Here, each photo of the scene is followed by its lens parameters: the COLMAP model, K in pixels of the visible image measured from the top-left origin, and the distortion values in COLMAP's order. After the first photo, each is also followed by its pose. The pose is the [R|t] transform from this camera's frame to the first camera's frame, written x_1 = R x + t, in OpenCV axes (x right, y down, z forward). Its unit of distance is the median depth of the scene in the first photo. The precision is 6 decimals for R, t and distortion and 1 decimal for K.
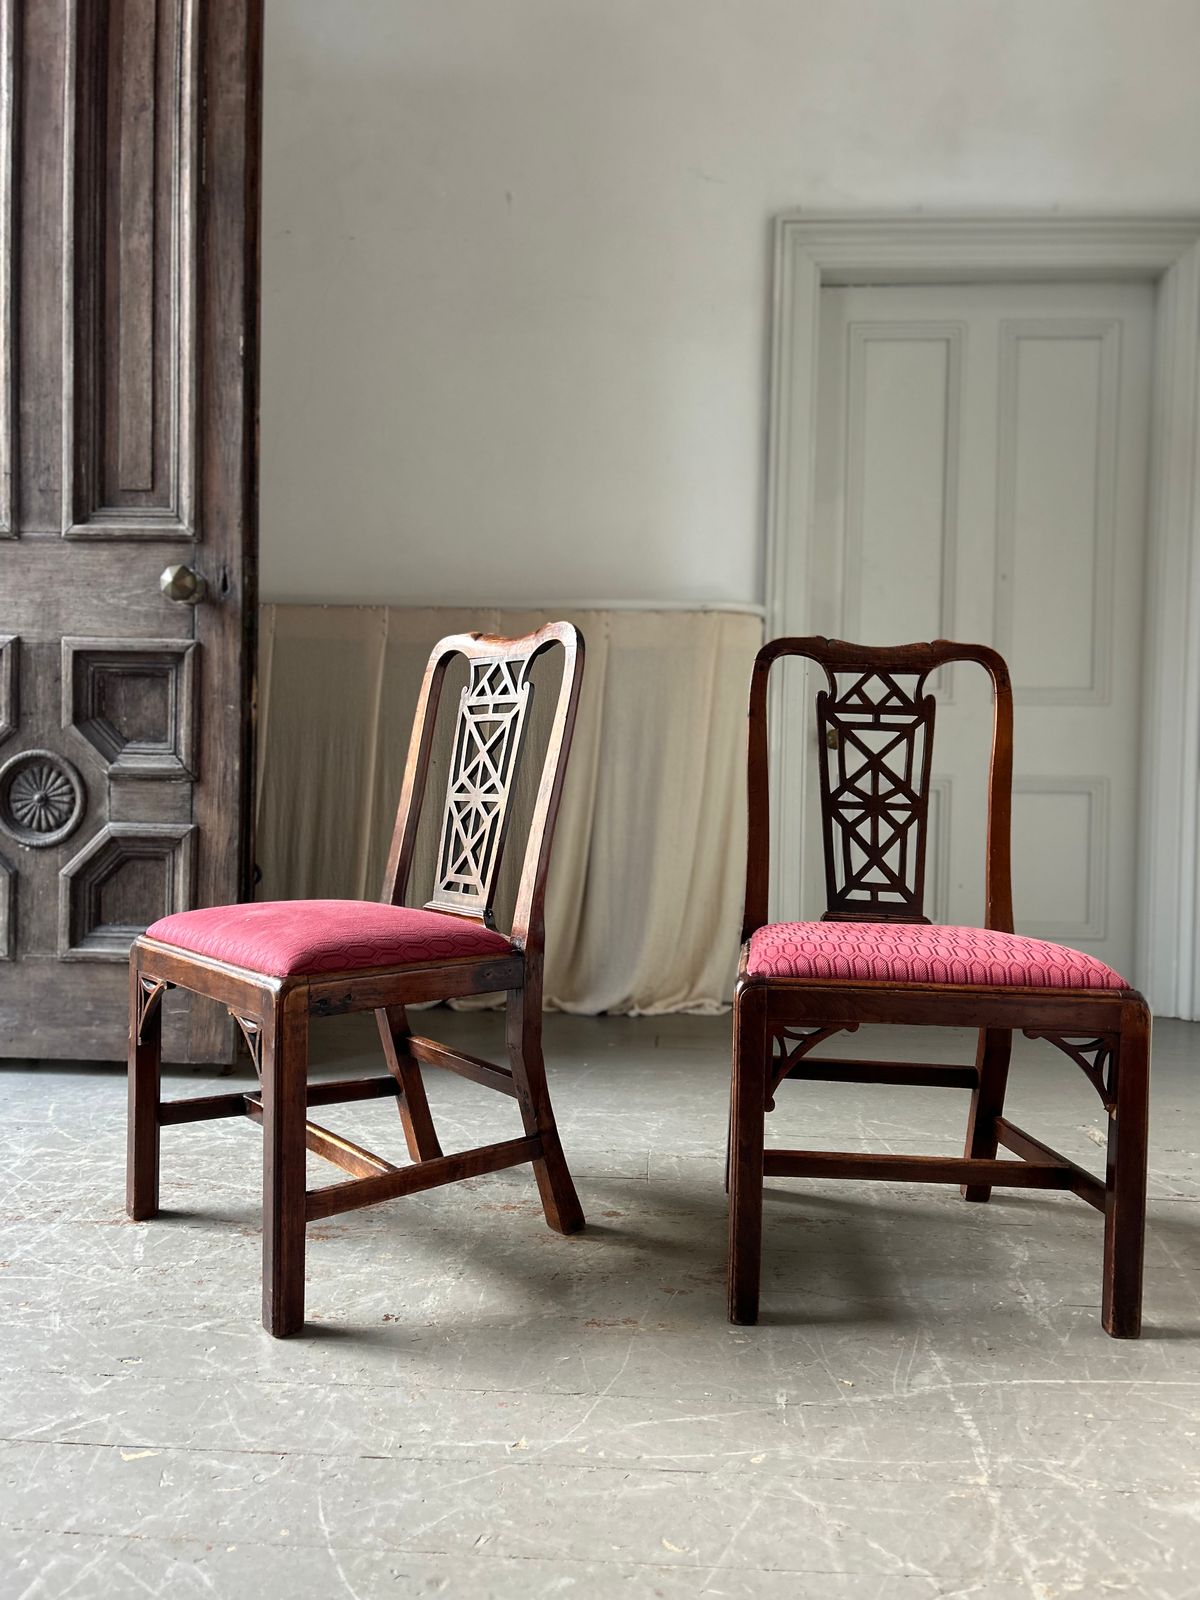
lens RADIAL K [[1173.9, 0, 592.9], [0, 1173.9, 802.9], [0, 0, 1]] dist [0.041743, -0.045388]
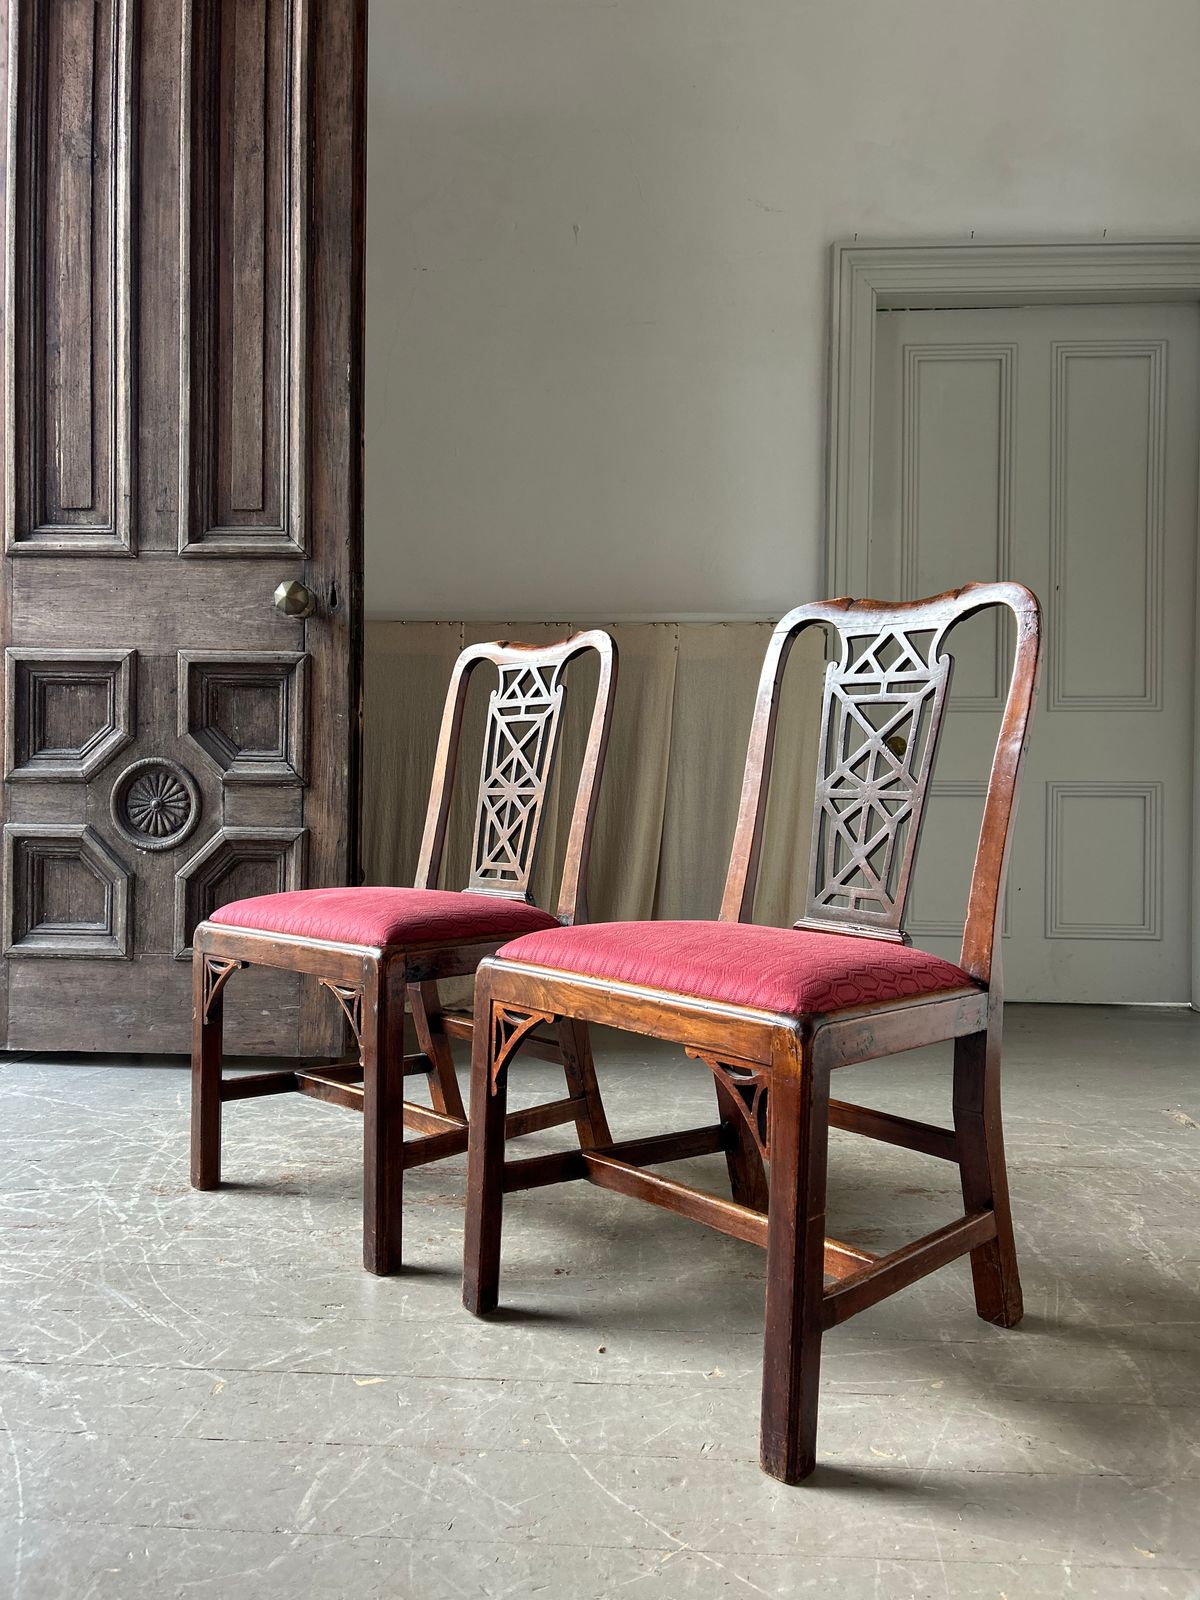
lens RADIAL K [[1173.9, 0, 593.7], [0, 1173.9, 805.1], [0, 0, 1]] dist [0.041743, -0.045388]
pose [[0.999955, -0.007845, -0.005322, -0.076373], [0.007750, 0.999814, -0.017650, 0.018675], [0.005459, 0.017608, 0.999830, -0.043603]]
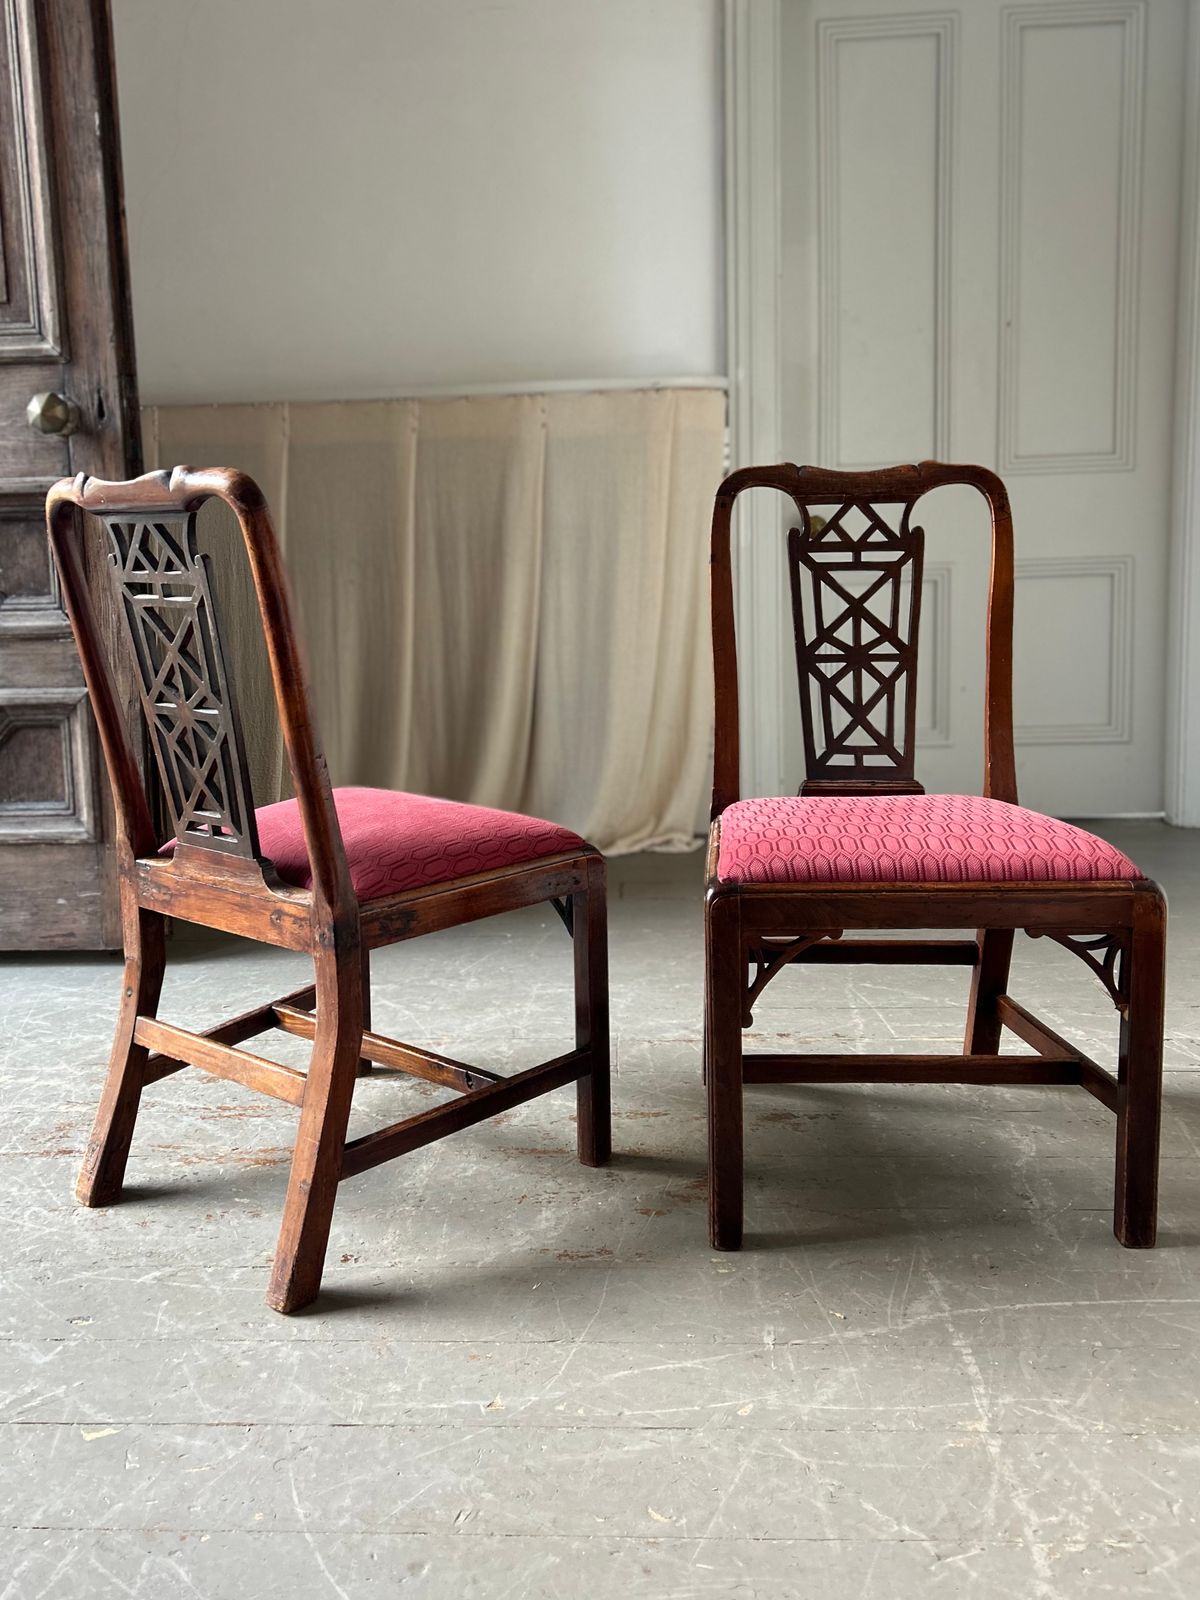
lens RADIAL K [[1364.5, 0, 515.8], [0, 1364.5, 702.0], [0, 0, 1]] dist [0.037658, -0.034988]
pose [[0.998652, -0.048052, -0.019614, 0.001926], [0.049862, 0.993160, 0.105578, -0.063934], [0.014406, -0.106414, 0.994218, -0.019749]]
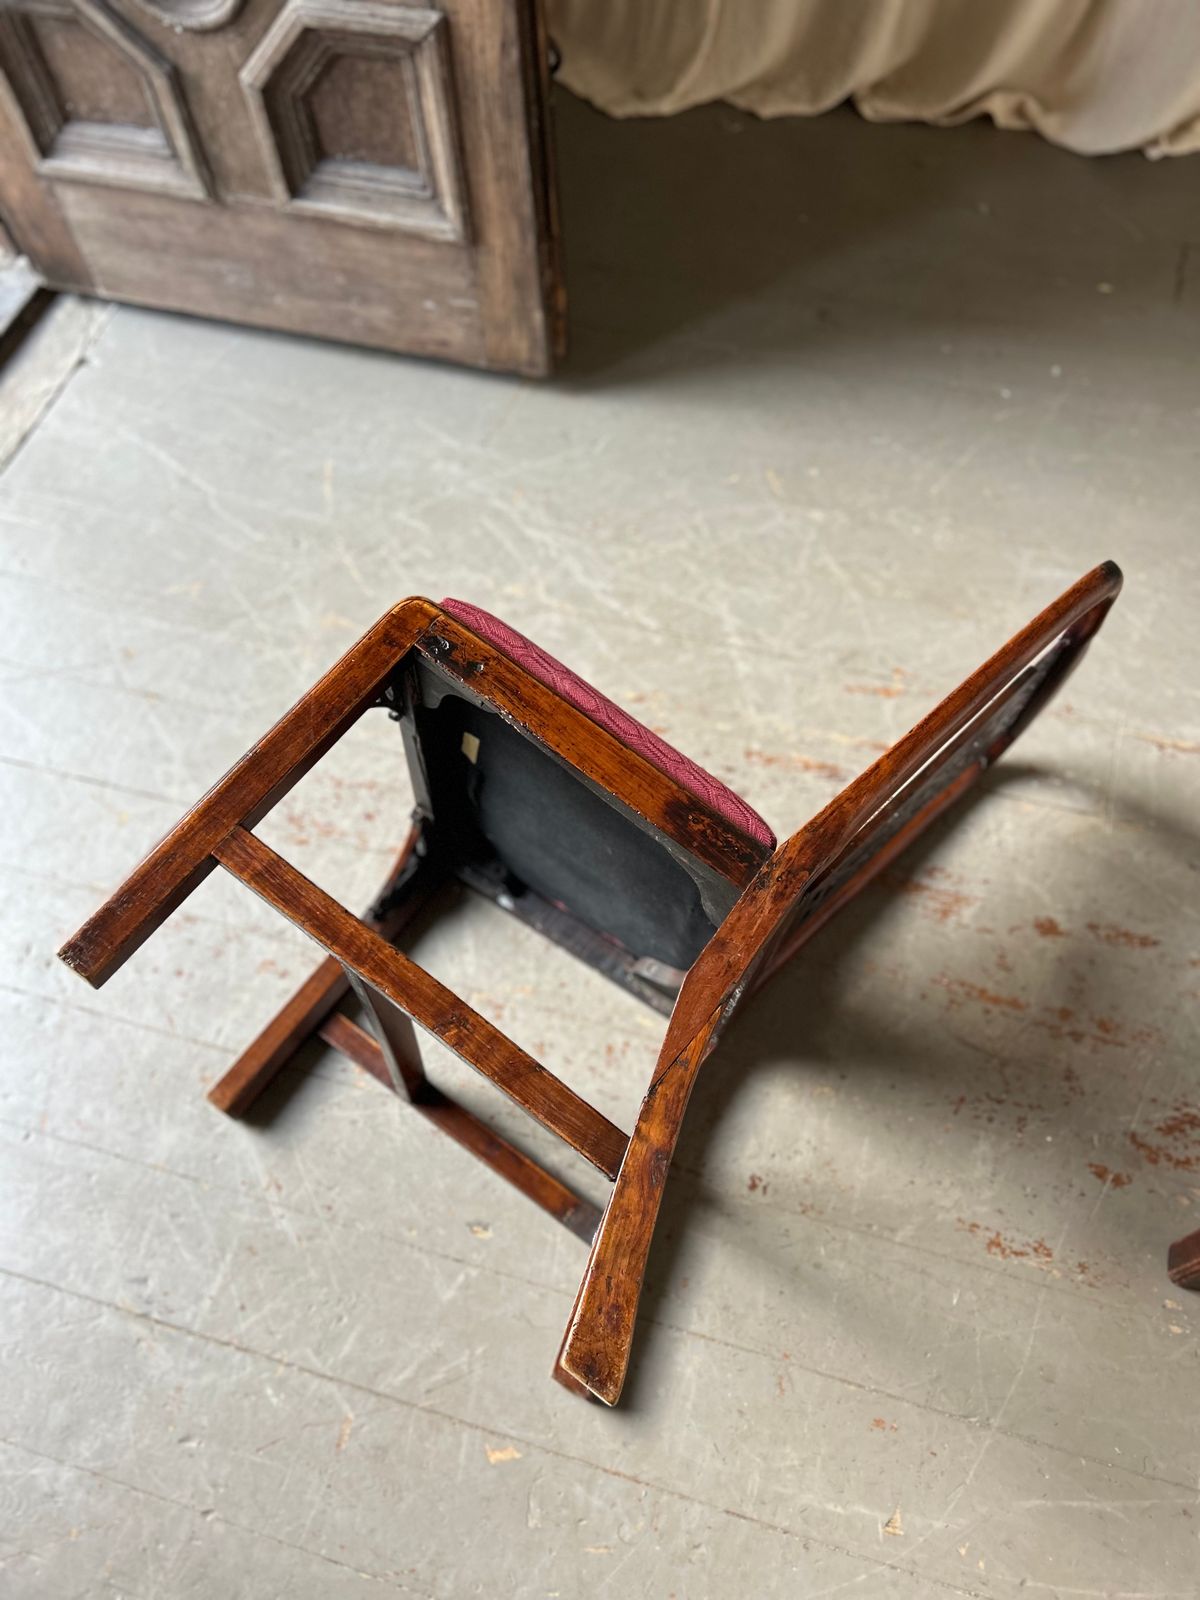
lens RADIAL K [[1193.4, 0, 597.5], [0, 1193.4, 779.6], [0, 0, 1]] dist [0.037226, -0.031687]
pose [[0.968445, 0.181635, -0.170656, -0.108068], [0.052191, 0.521755, 0.851498, -0.270546], [0.243702, -0.833535, 0.495811, 0.449590]]
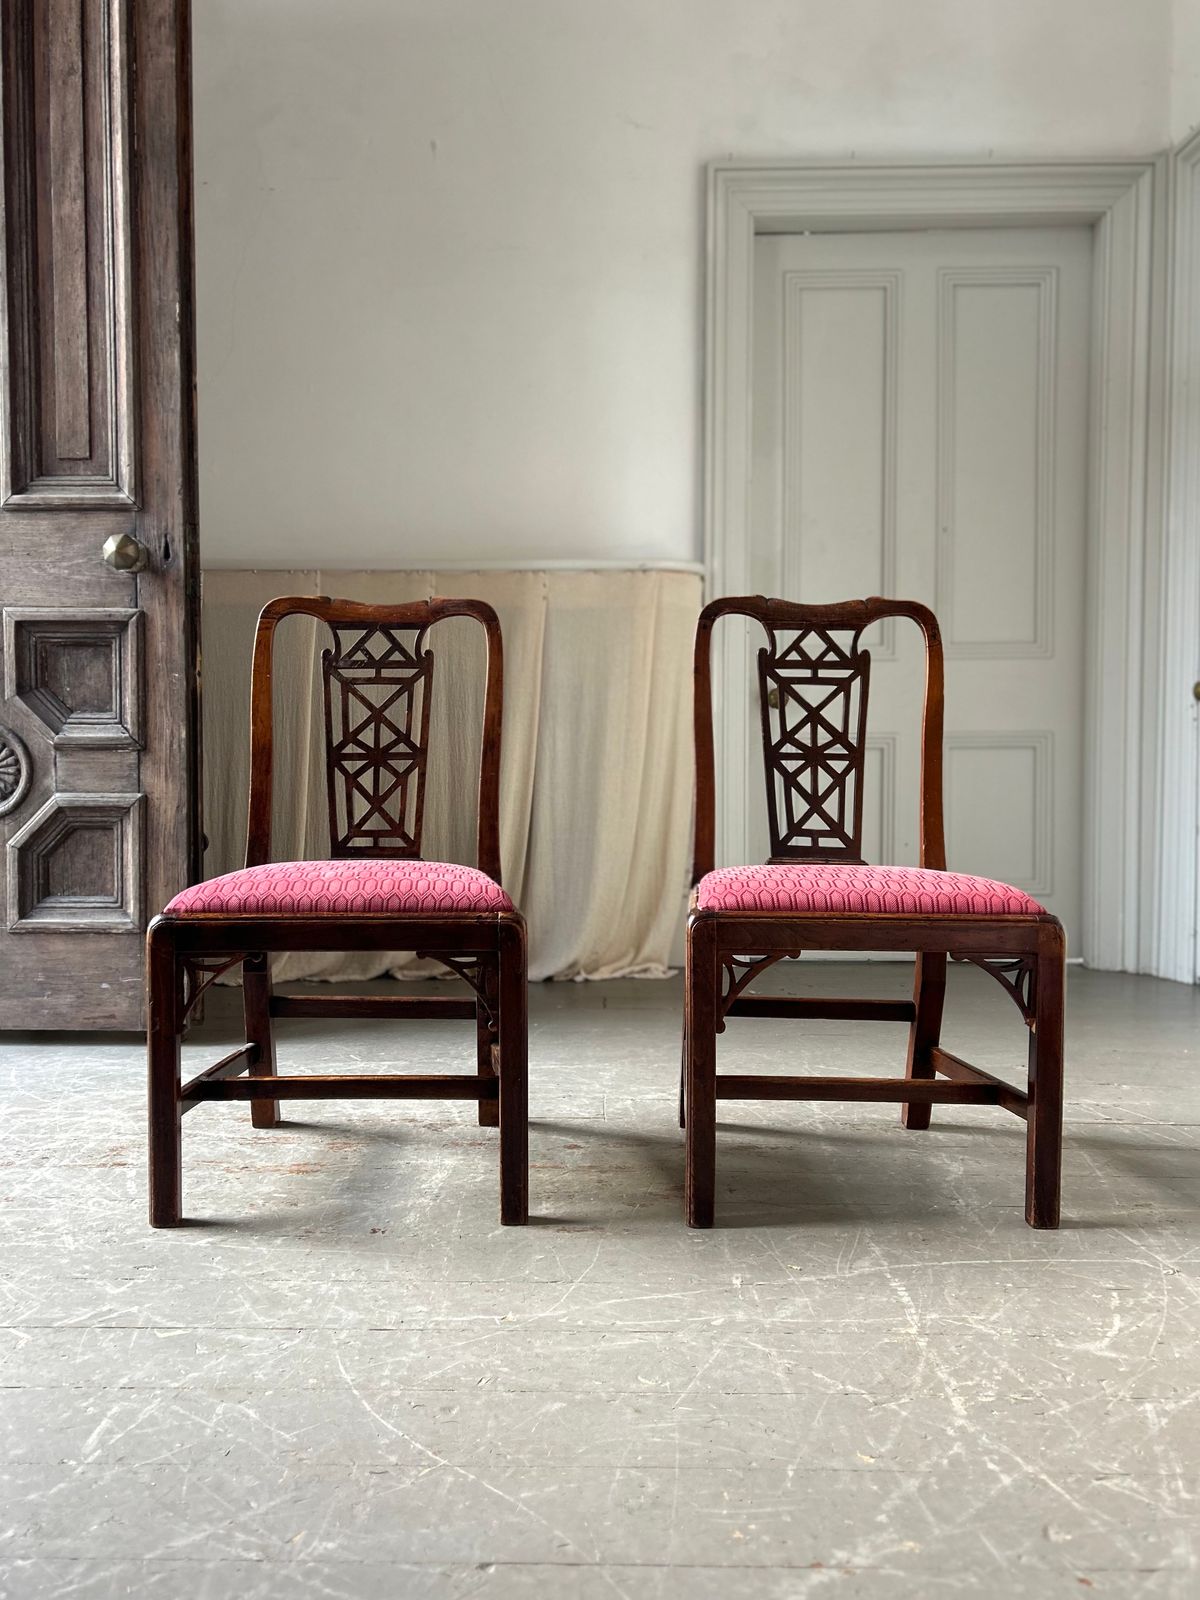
lens RADIAL K [[1287.3, 0, 550.6], [0, 1287.3, 798.5], [0, 0, 1]] dist [0.043538, -0.044777]
pose [[0.999436, -0.020981, 0.026209, -0.019970], [0.020574, 0.999665, 0.015708, 0.012821], [-0.026530, -0.015160, 0.999533, -0.108348]]
